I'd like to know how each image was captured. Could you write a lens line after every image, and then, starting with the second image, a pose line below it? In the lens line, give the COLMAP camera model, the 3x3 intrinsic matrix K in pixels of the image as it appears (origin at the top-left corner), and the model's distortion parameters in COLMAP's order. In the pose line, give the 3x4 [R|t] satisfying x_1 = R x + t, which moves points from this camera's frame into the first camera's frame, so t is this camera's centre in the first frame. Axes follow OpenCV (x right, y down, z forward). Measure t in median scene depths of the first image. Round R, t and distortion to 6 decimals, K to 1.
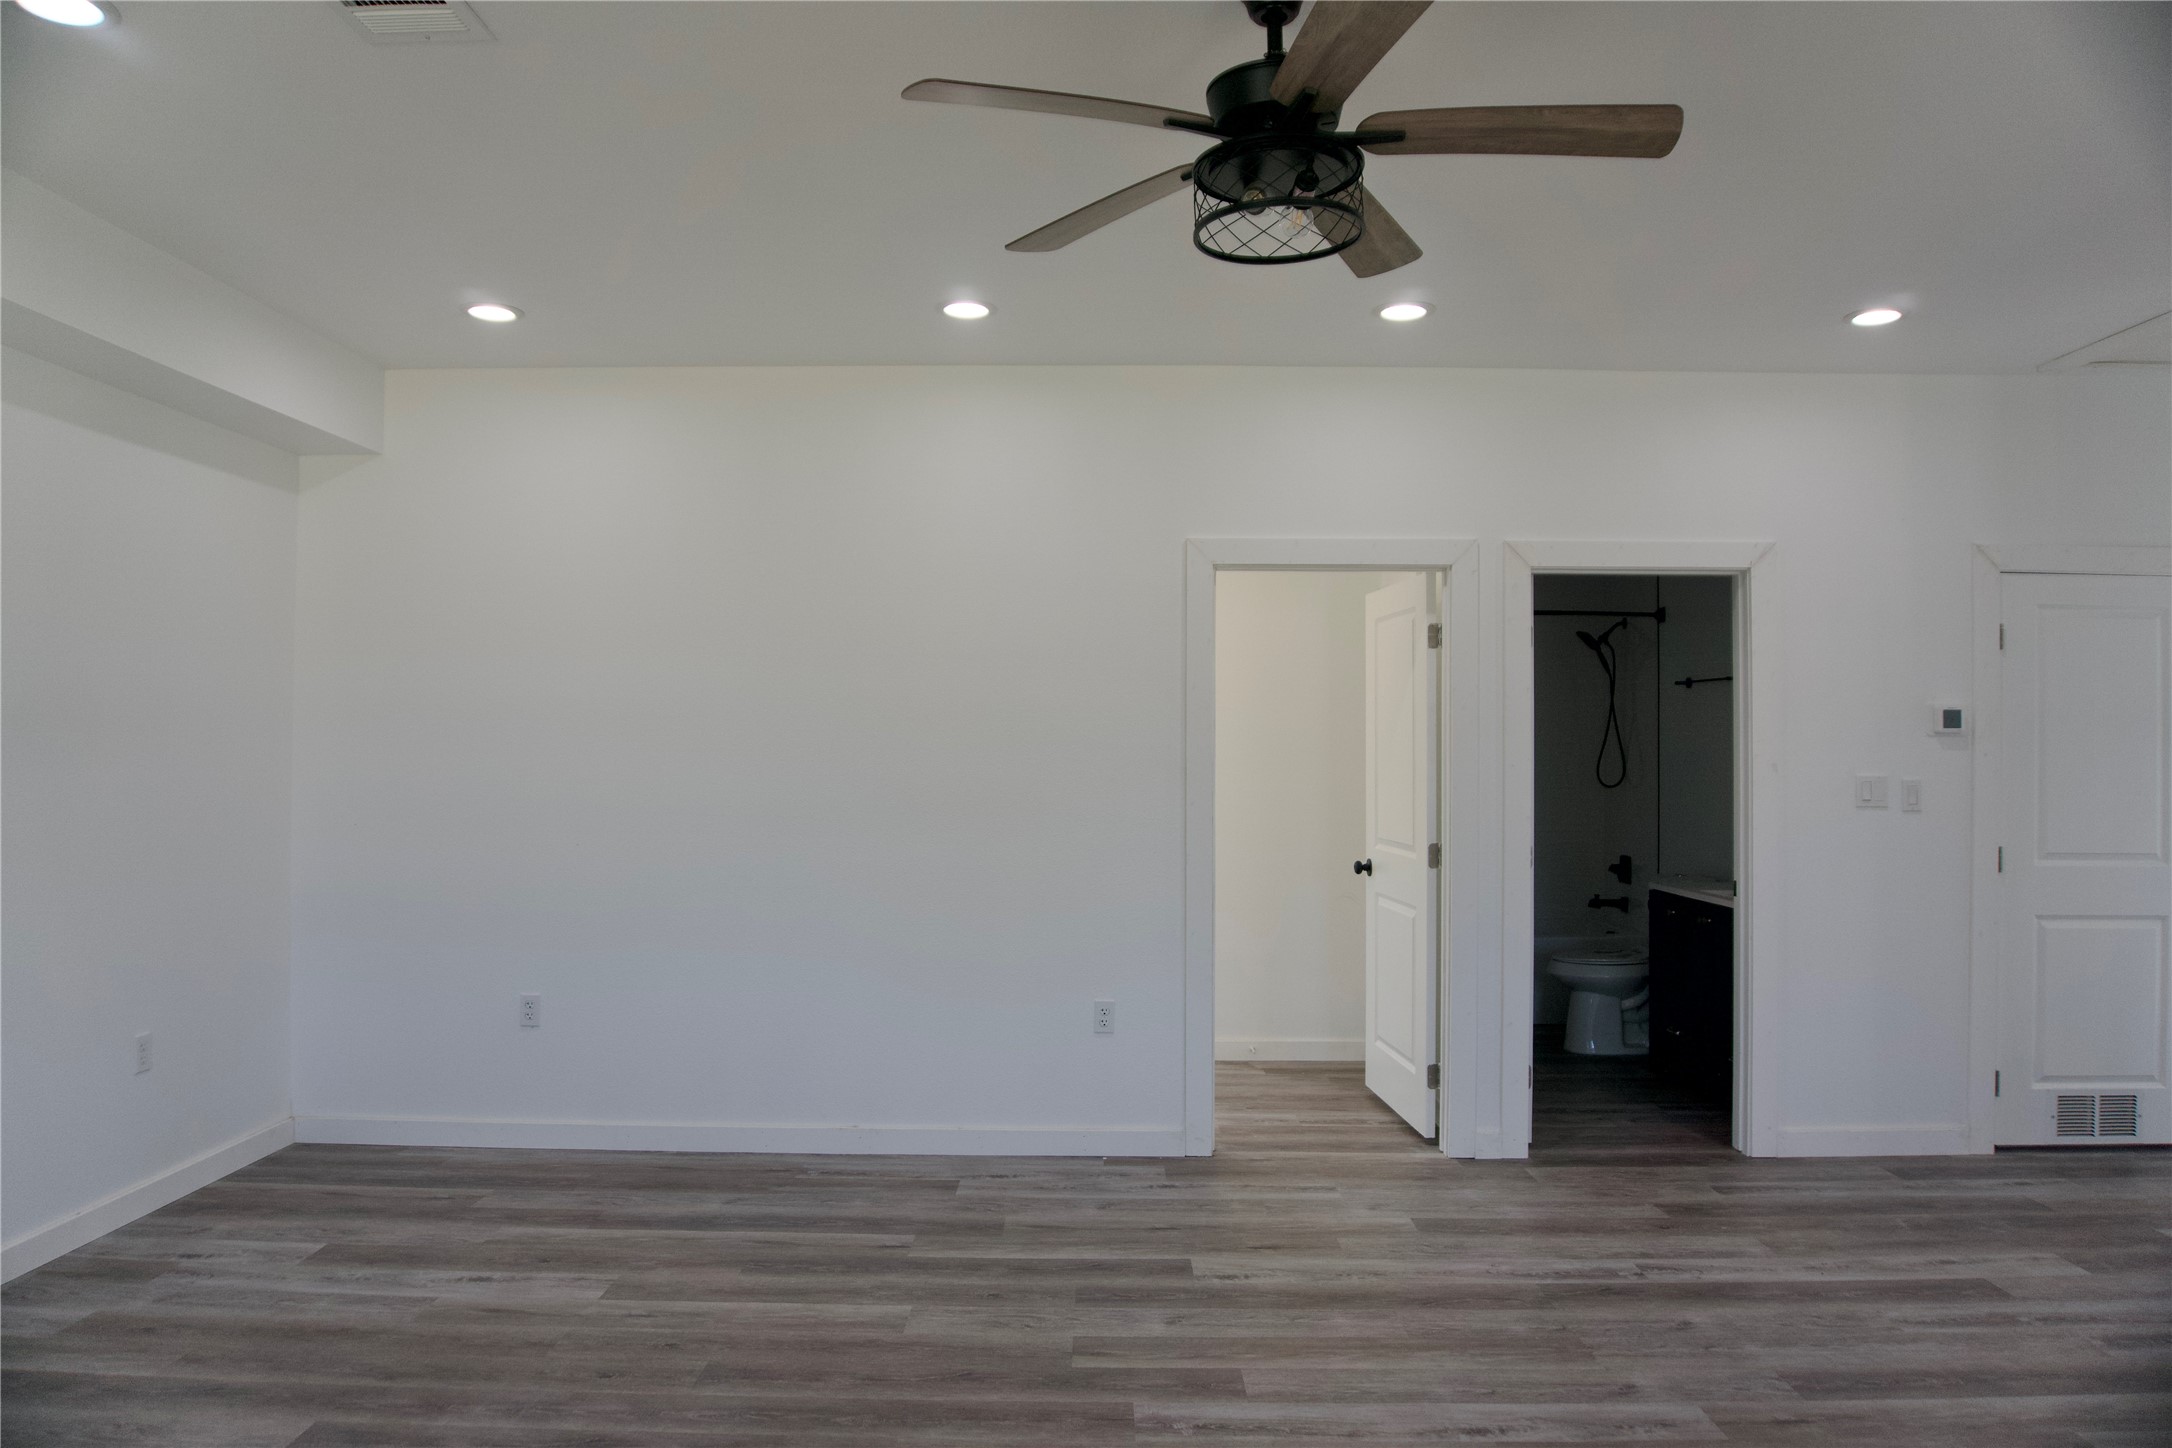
lens RADIAL K [[1459.4, 0, 1089.0], [0, 1459.4, 728.0], [0, 0, 1]] dist [-0.048018, -0.002293]
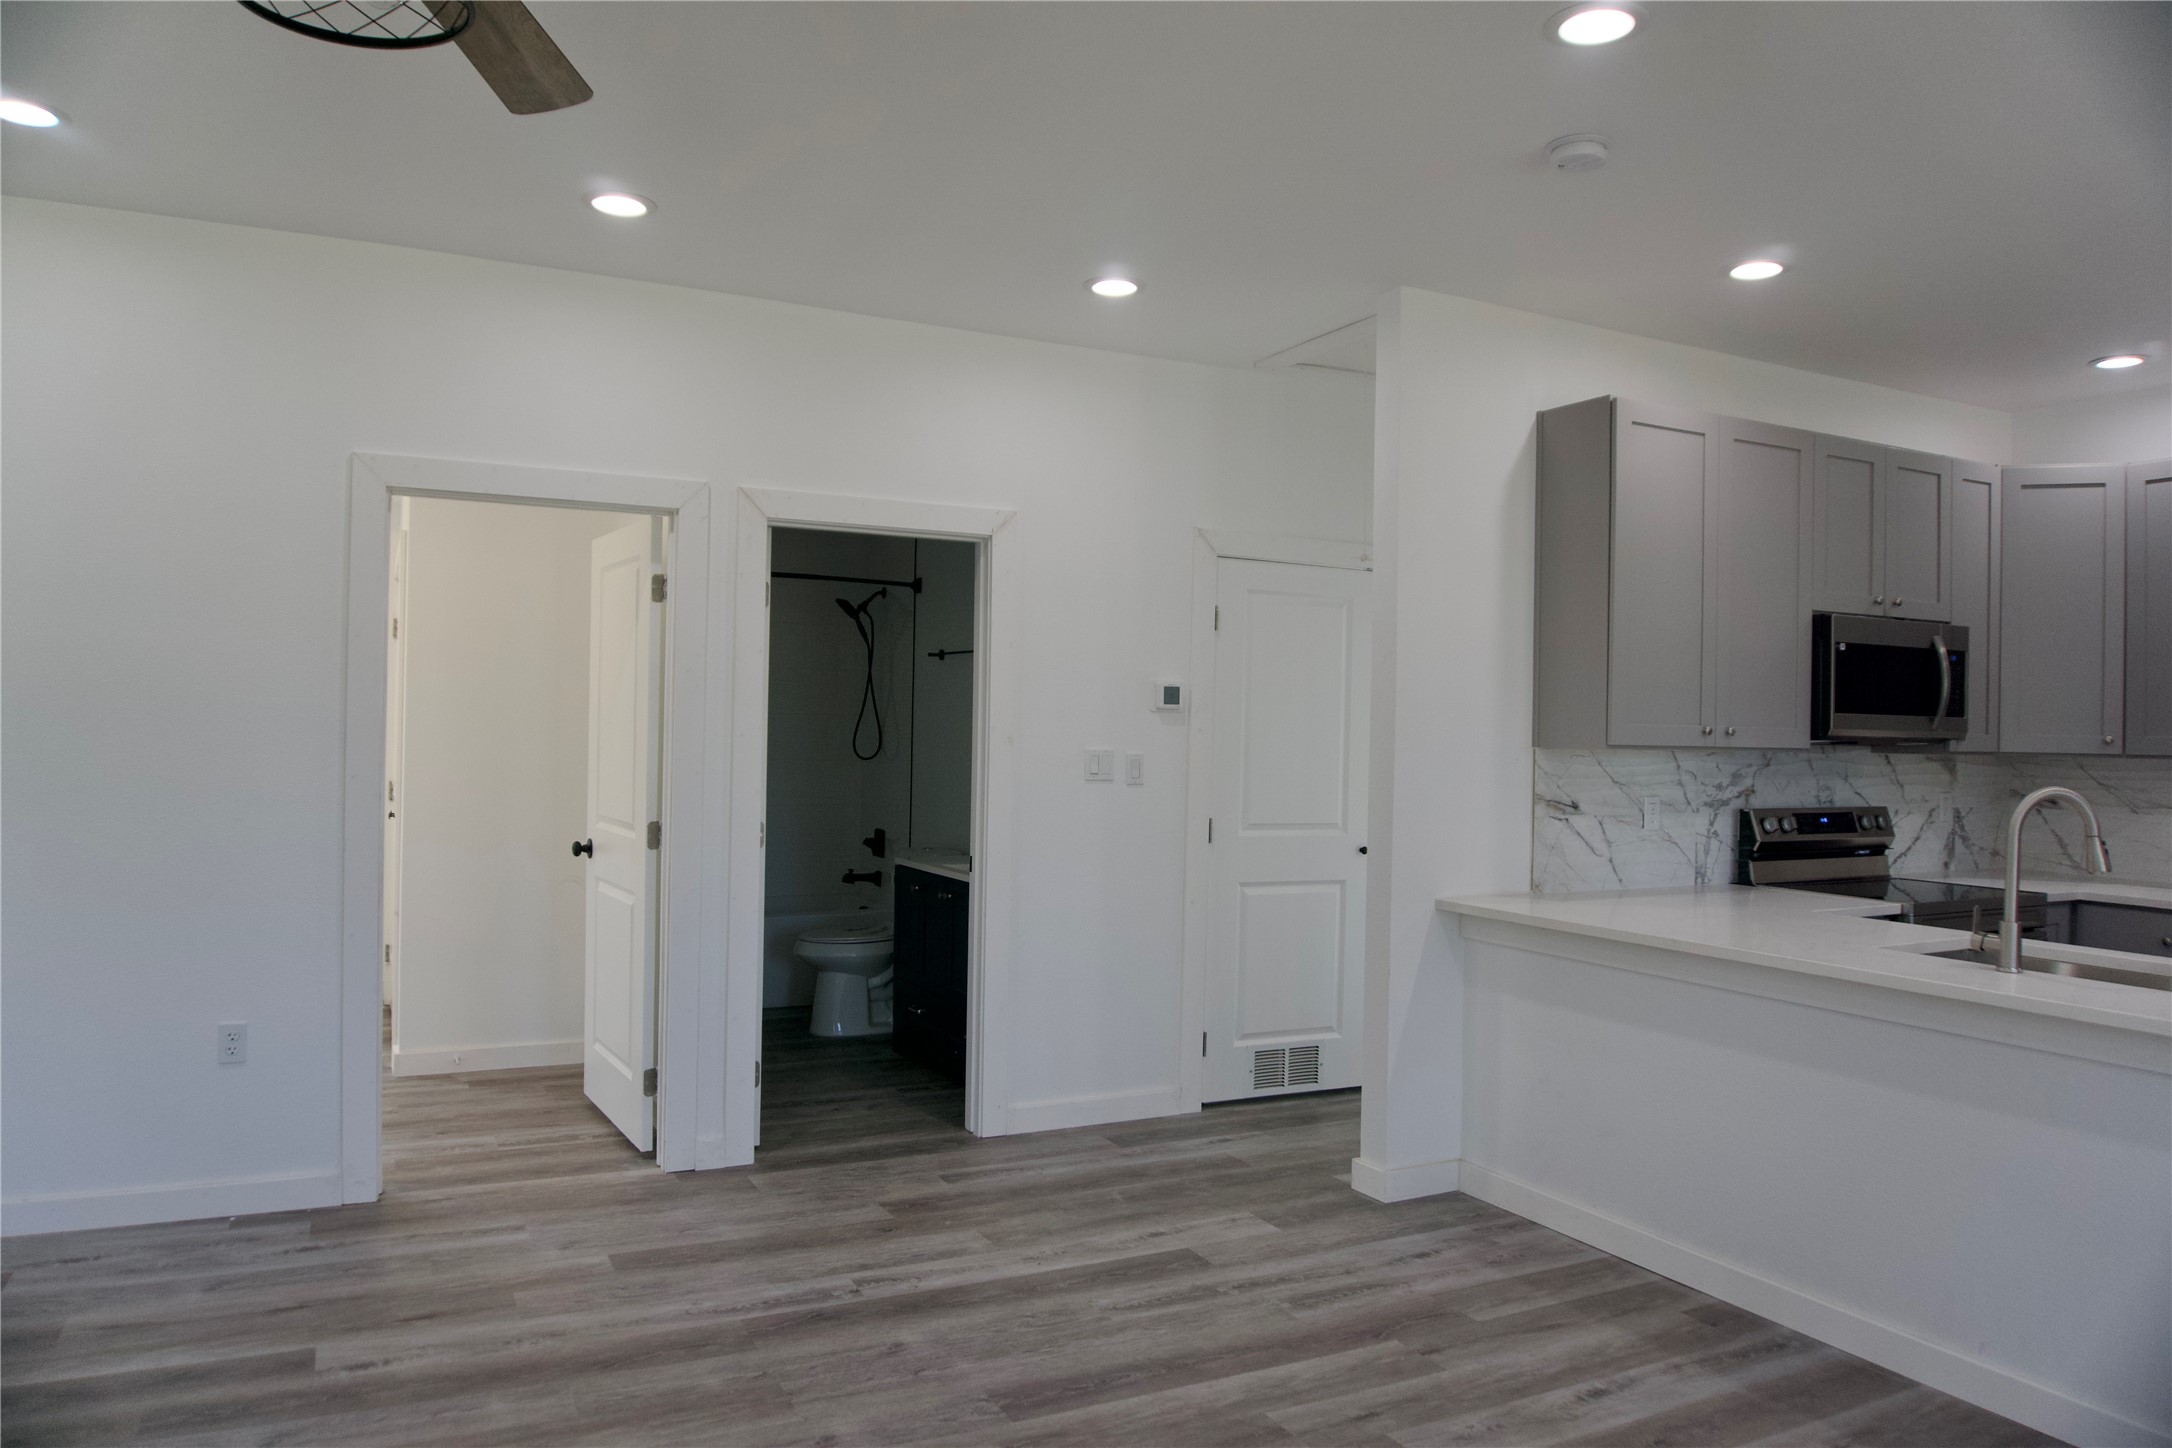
lens RADIAL K [[1459.4, 0, 1085.1], [0, 1459.4, 724.7], [0, 0, 1]] dist [-0.048018, -0.002293]
pose [[0.889570, 0.014620, 0.456564, 0.067825], [-0.022605, 0.999672, 0.012031, 0.003725], [-0.456239, -0.021023, 0.889609, 0.094663]]
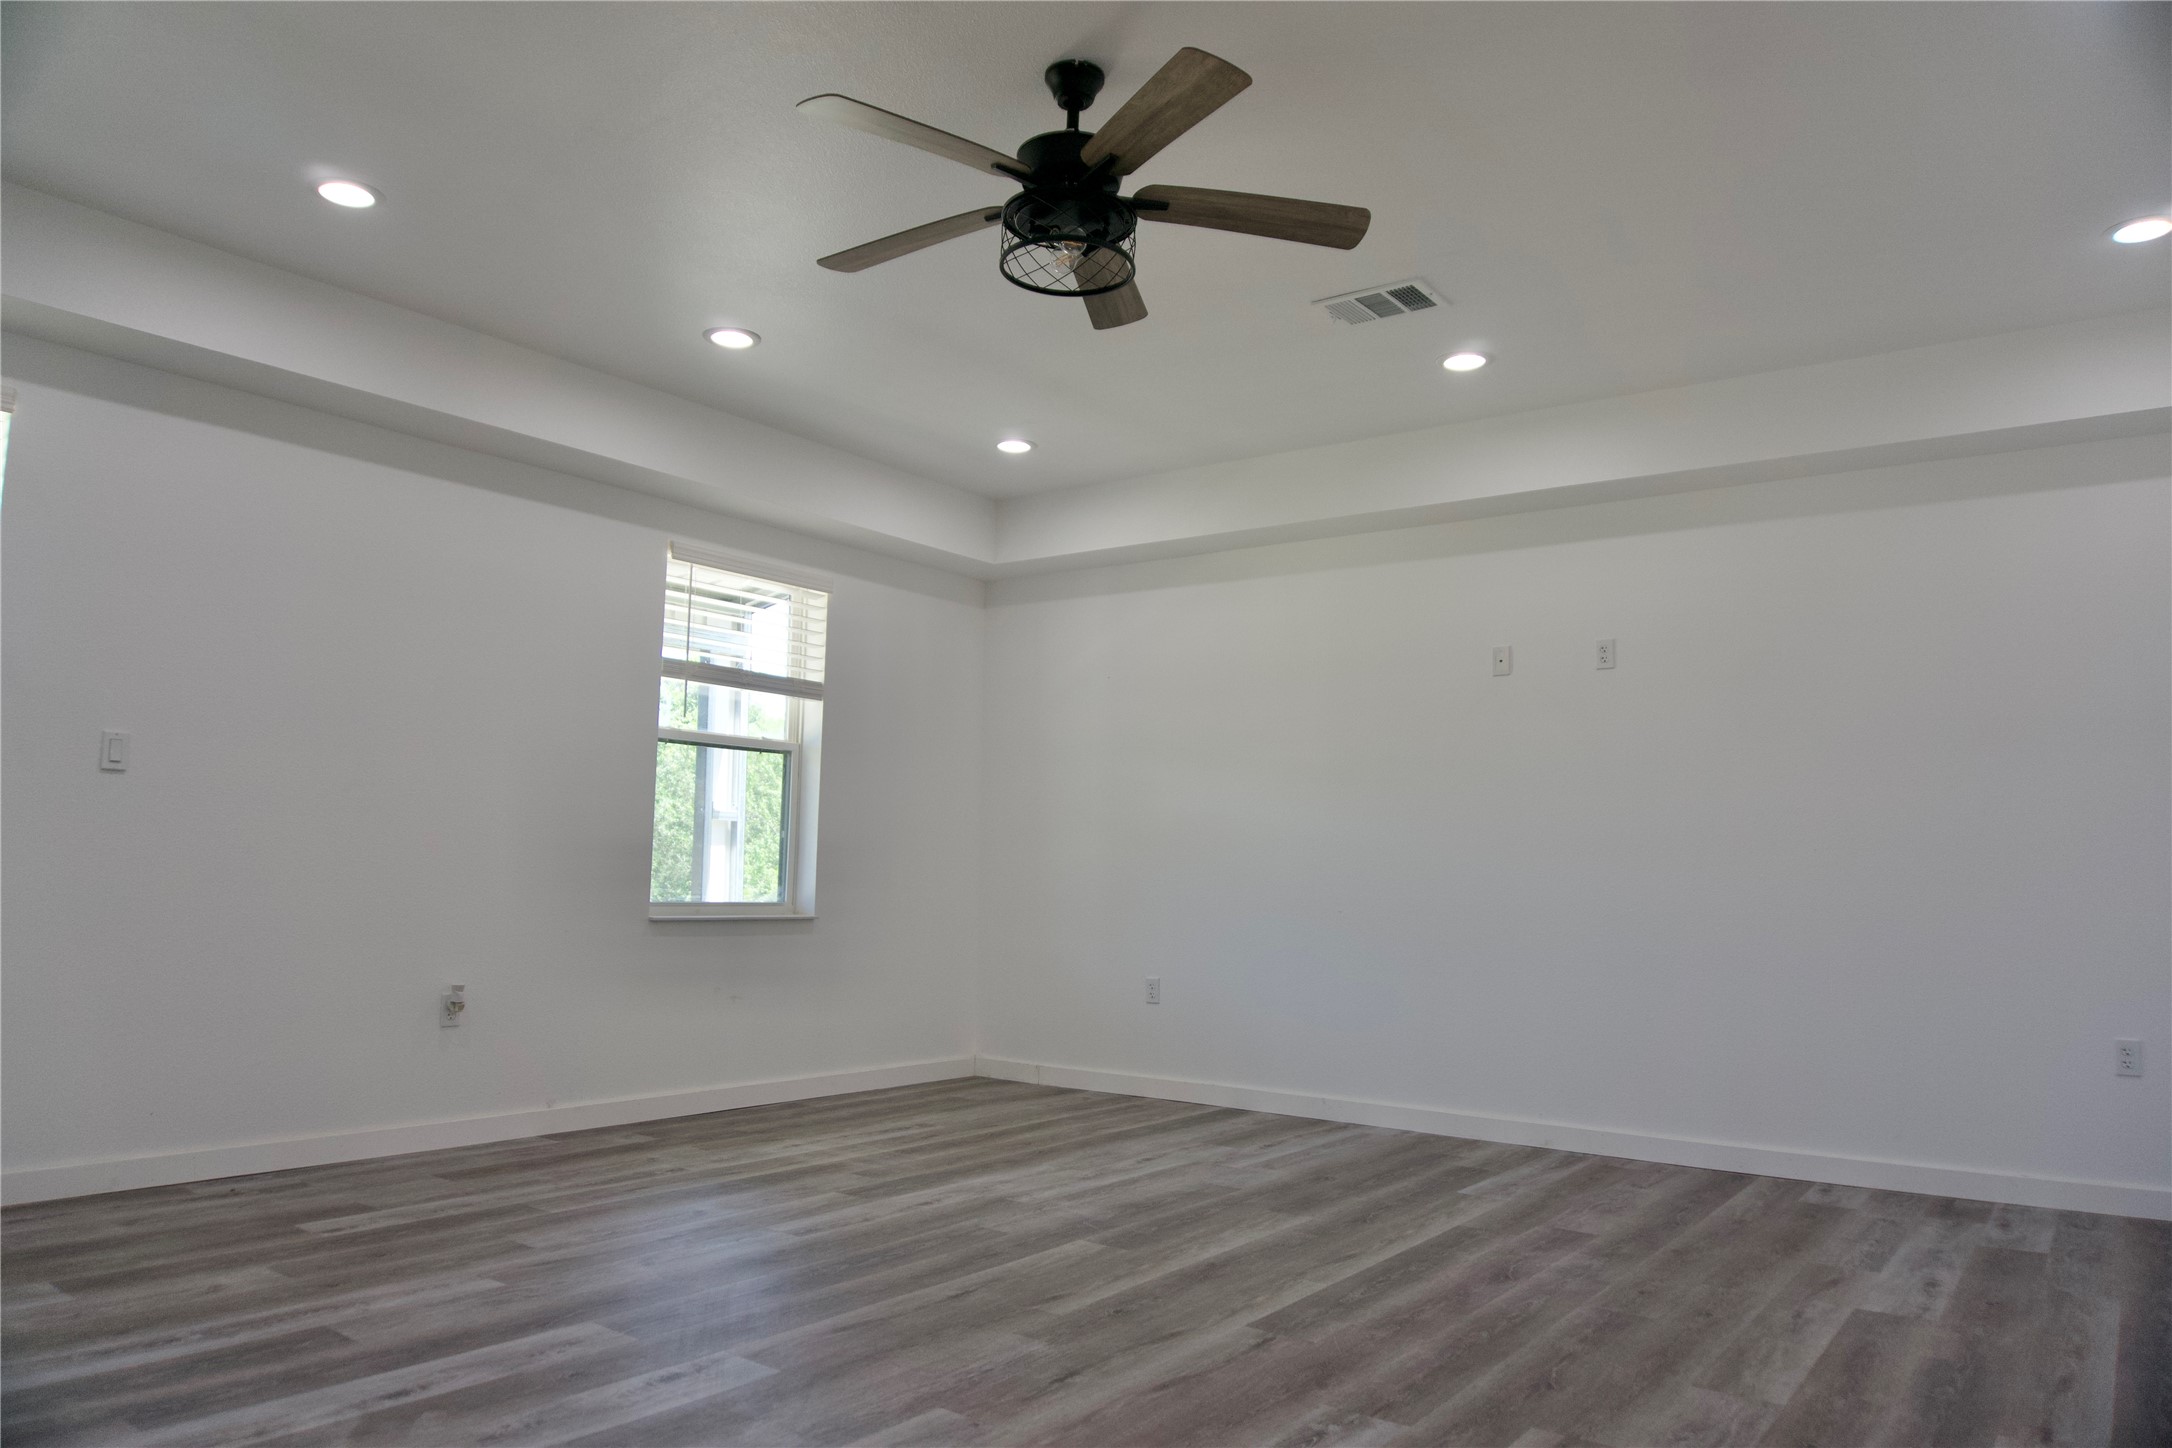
lens RADIAL K [[1459.4, 0, 1091.4], [0, 1459.4, 725.7], [0, 0, 1]] dist [-0.048018, -0.002293]
pose [[-0.592319, -0.098653, -0.799641, 0.715099], [-0.009483, 0.993260, -0.115516, 0.124828], [0.805648, -0.060839, -0.589262, 1.127837]]
